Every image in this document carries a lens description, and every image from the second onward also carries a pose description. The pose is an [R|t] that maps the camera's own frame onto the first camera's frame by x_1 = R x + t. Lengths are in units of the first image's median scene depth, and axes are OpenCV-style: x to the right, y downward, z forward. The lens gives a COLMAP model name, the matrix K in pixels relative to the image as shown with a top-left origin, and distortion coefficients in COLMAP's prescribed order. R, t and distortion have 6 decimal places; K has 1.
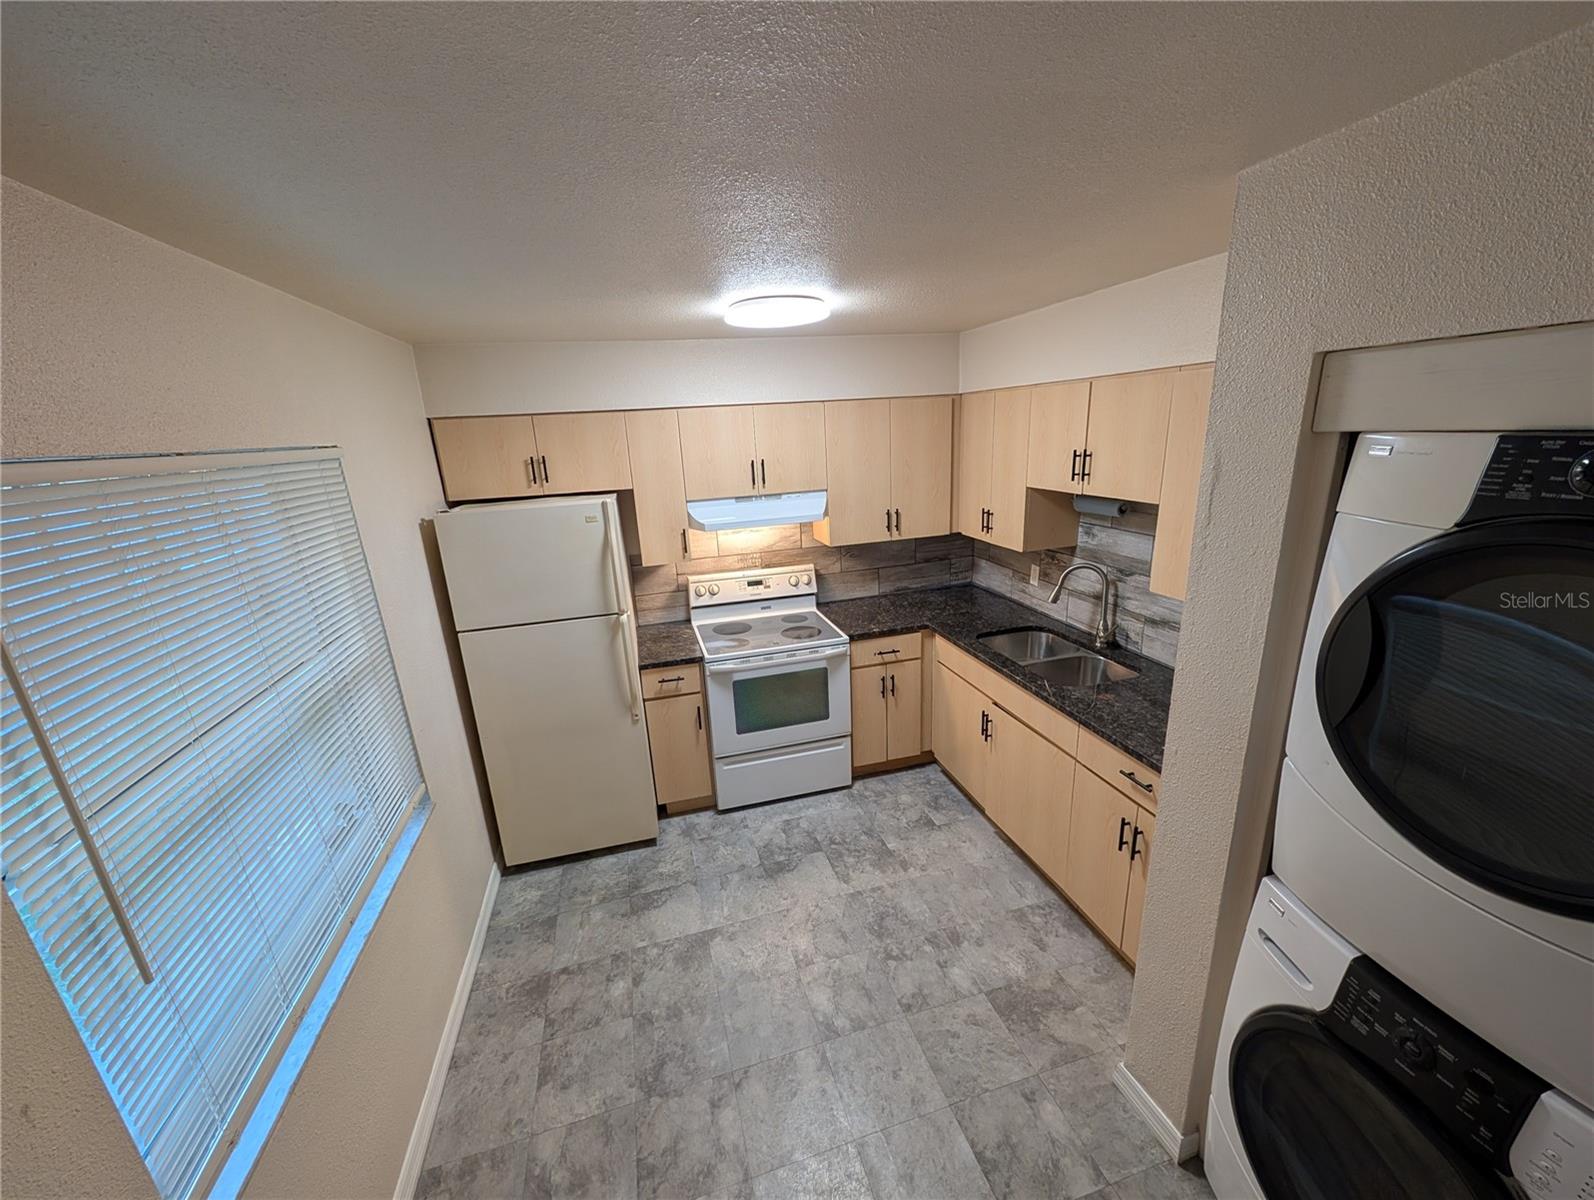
lens RADIAL K [[615.0, 0, 787.0], [0, 615.0, 606.8], [0, 0, 1]] dist [0.000968, -0.000290]
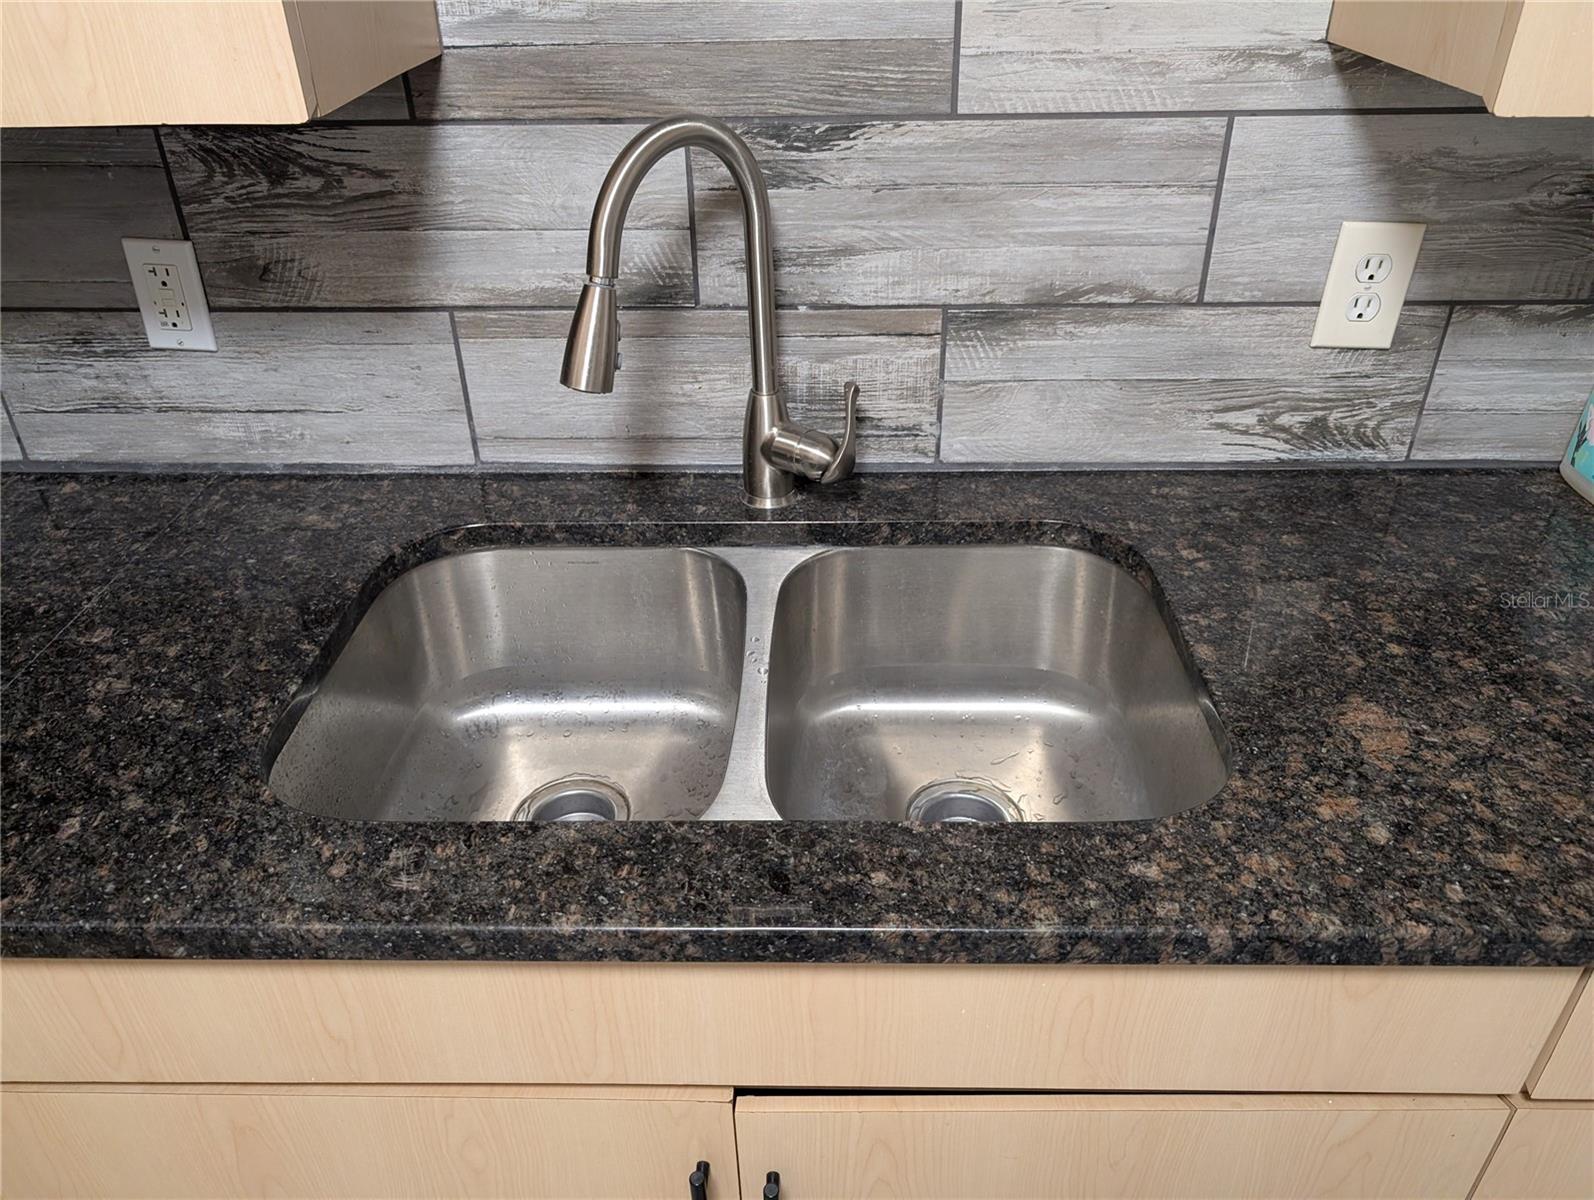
lens RADIAL K [[1155.1, 0, 794.5], [0, 1155.1, 588.3], [0, 0, 1]] dist [0.010924, -0.009574]
pose [[0.270023, -0.466621, 0.842231, 0.140367], [0.270327, 0.876281, 0.398818, -0.069635], [-0.924127, 0.119988, 0.362756, 0.803197]]
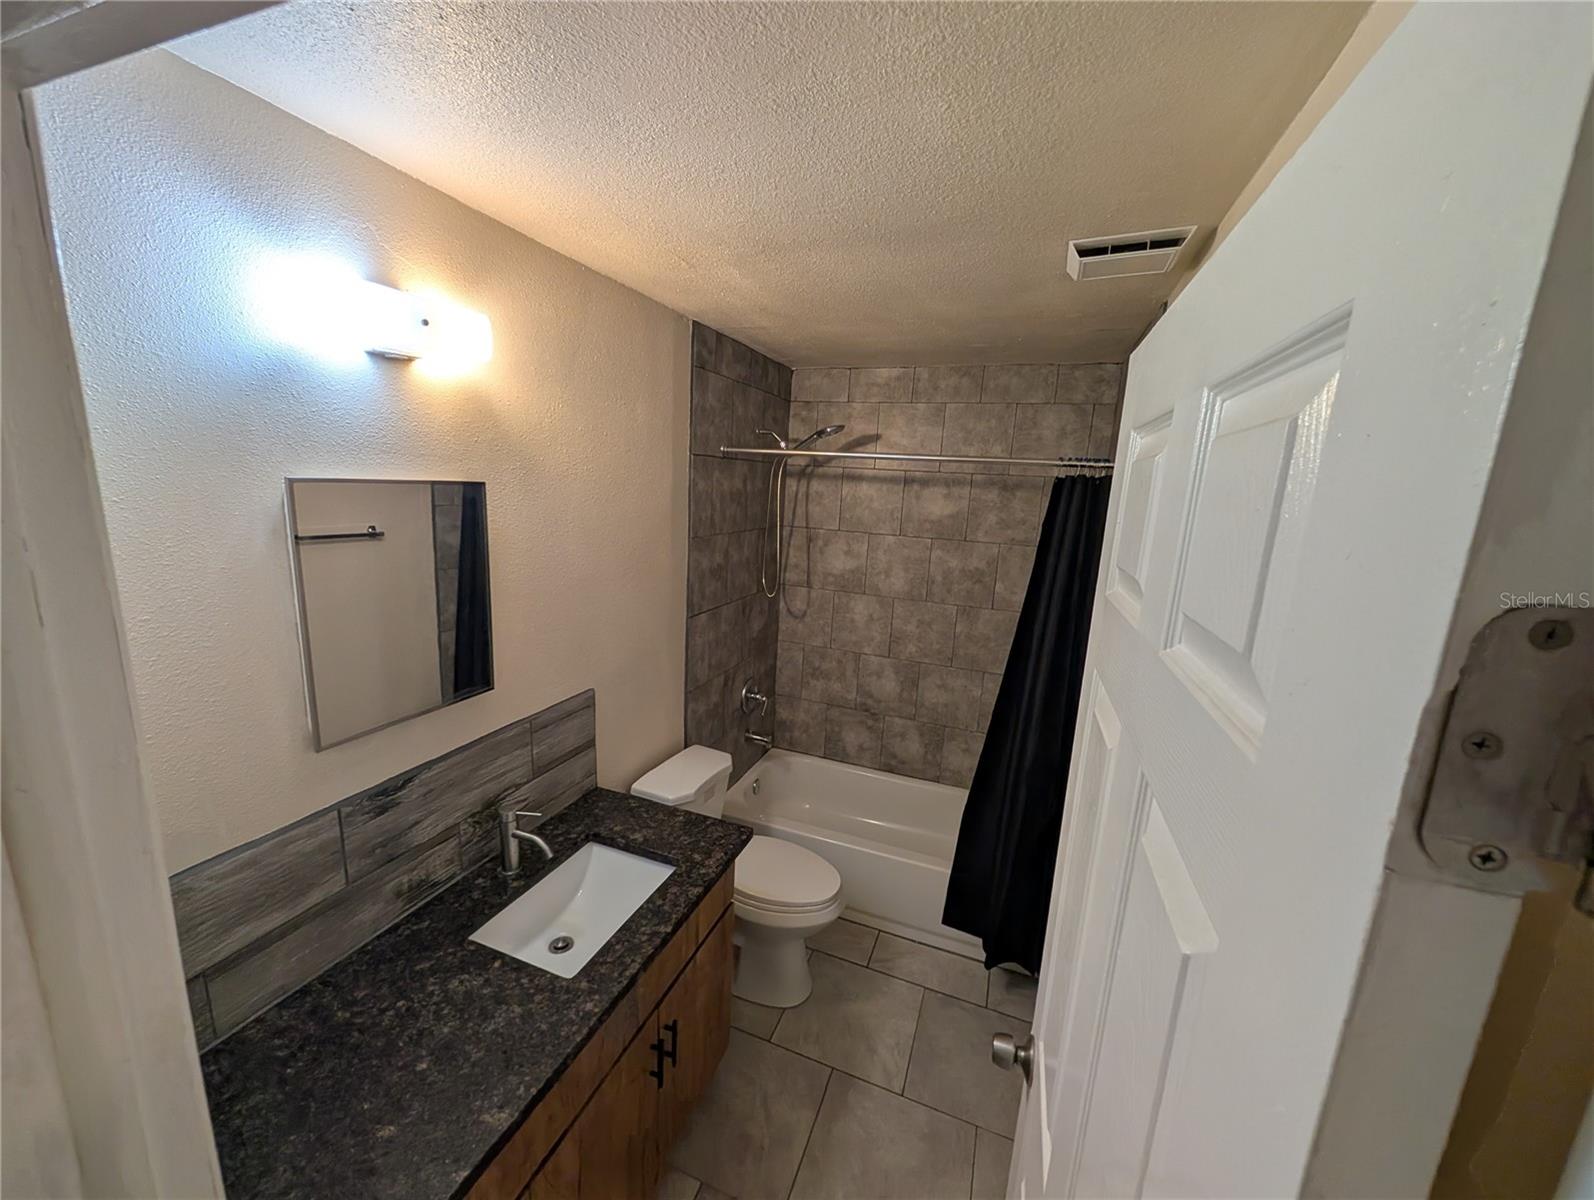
lens RADIAL K [[615.0, 0, 795.0], [0, 615.0, 604.0], [0, 0, 1]] dist [0.000968, -0.000290]
pose [[-0.811586, -0.100465, 0.575531, 0.023323], [0.161799, 0.907923, 0.386648, -0.295724], [-0.561382, 0.406919, -0.720602, 1.014860]]
